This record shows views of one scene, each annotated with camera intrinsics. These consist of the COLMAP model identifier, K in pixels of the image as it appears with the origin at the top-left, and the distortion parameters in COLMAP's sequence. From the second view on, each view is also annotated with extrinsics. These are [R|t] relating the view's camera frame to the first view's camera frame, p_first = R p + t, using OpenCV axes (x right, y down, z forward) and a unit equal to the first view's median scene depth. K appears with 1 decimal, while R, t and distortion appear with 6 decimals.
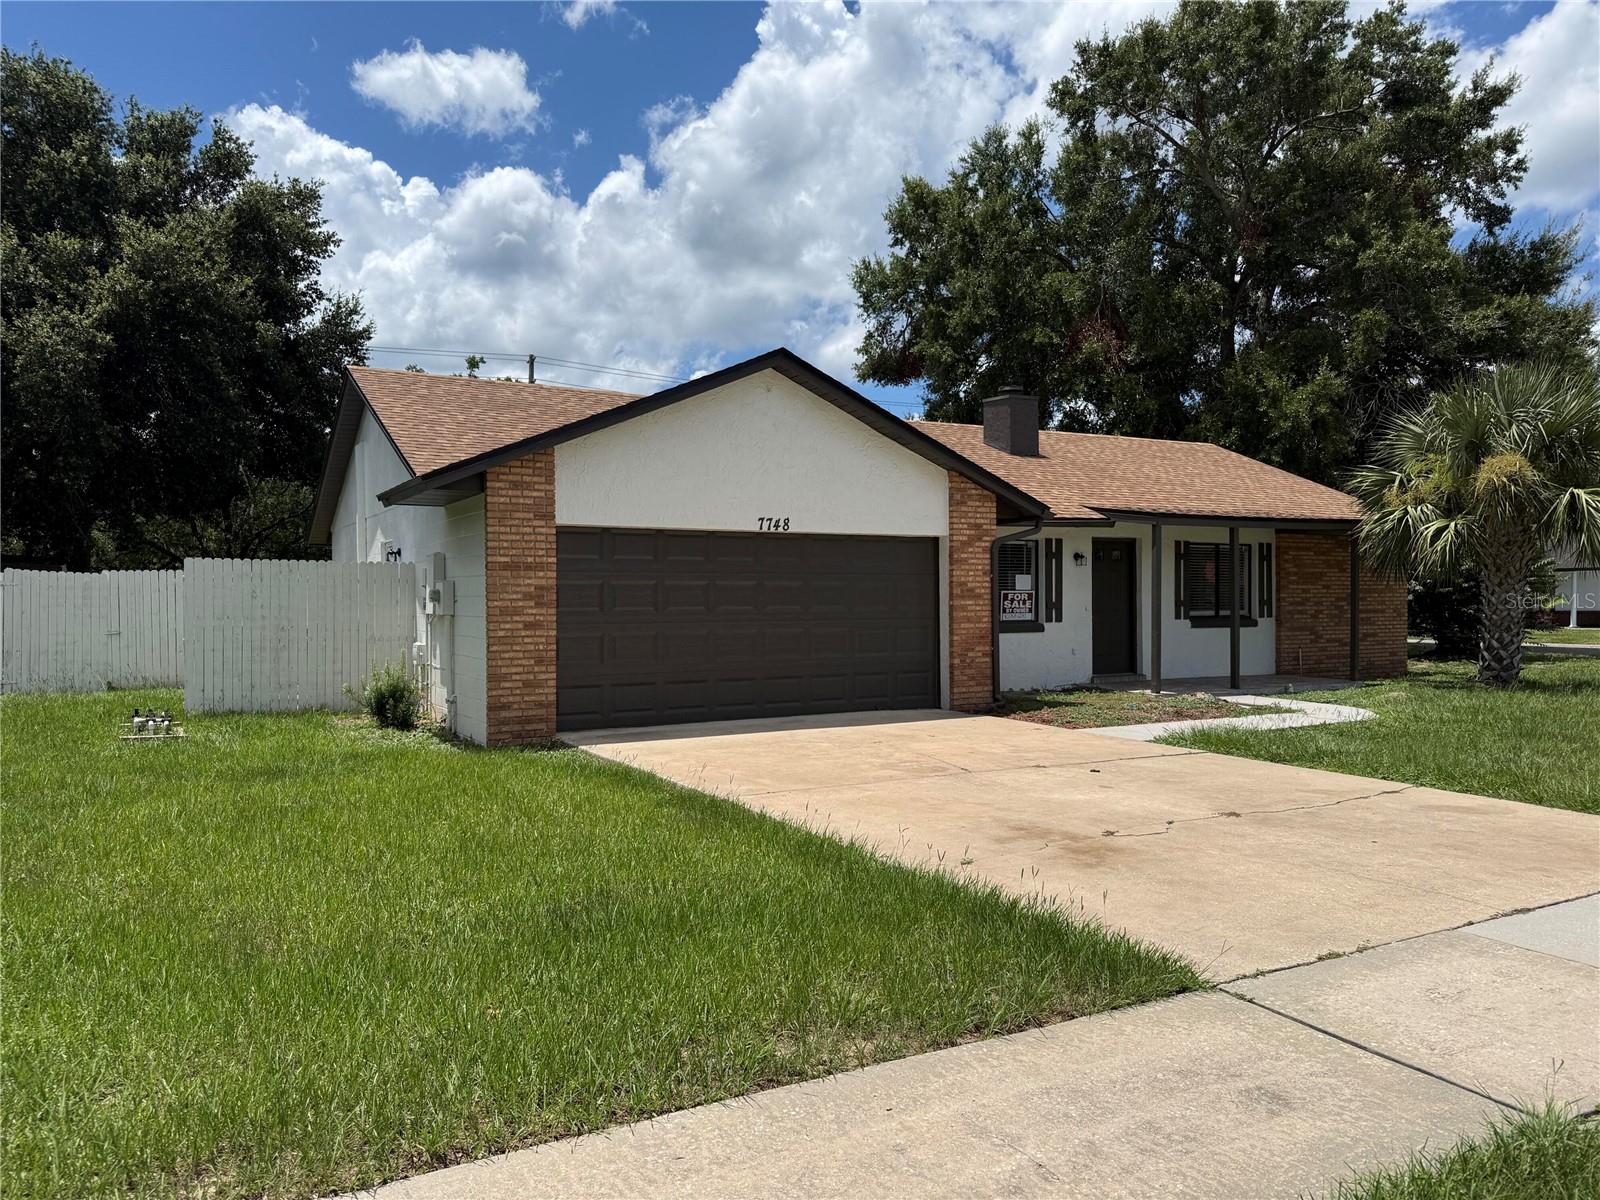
lens RADIAL K [[1147.3, 0, 798.1], [0, 1147.3, 590.8], [0, 0, 1]] dist [0.054464, -0.065455]
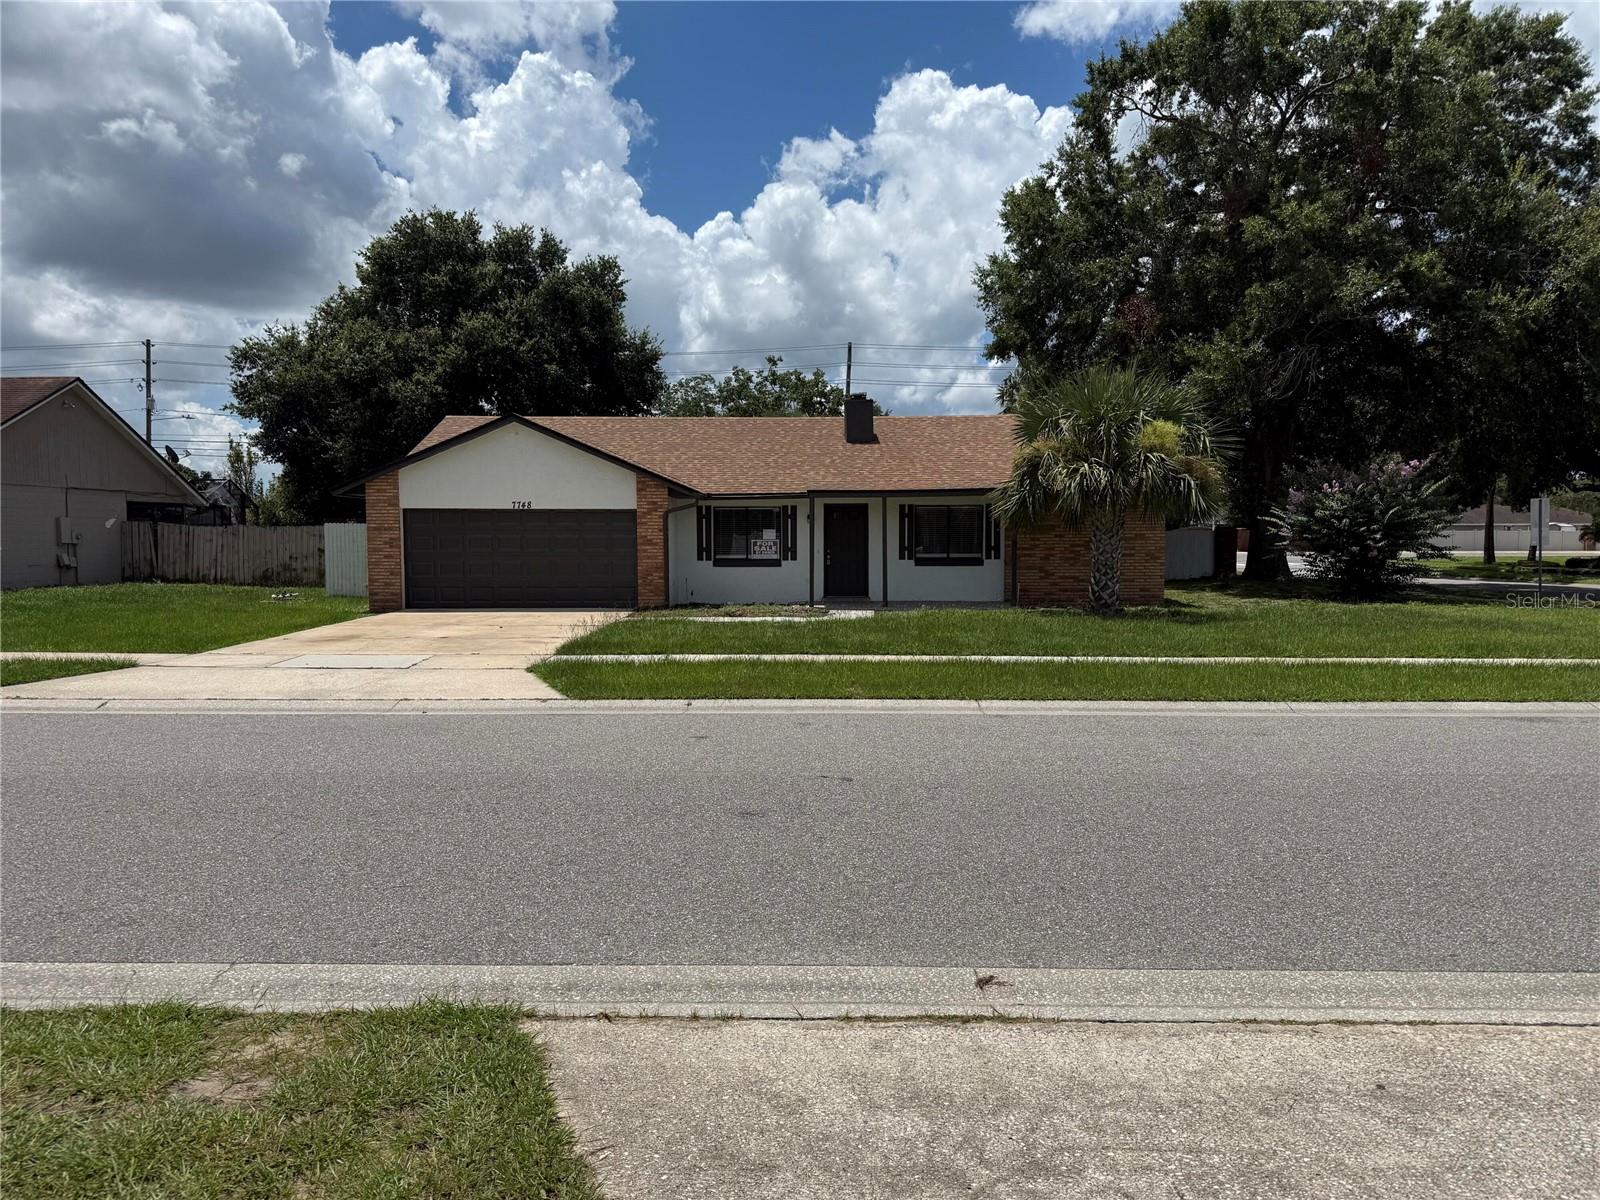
lens RADIAL K [[1147.3, 0, 799.9], [0, 1147.3, 606.8], [0, 0, 1]] dist [0.054464, -0.065455]
pose [[0.866098, 0.031828, -0.498860, 0.988079], [0.001058, 0.997852, 0.065502, -0.010770], [0.499873, -0.057259, 0.864204, -0.309994]]
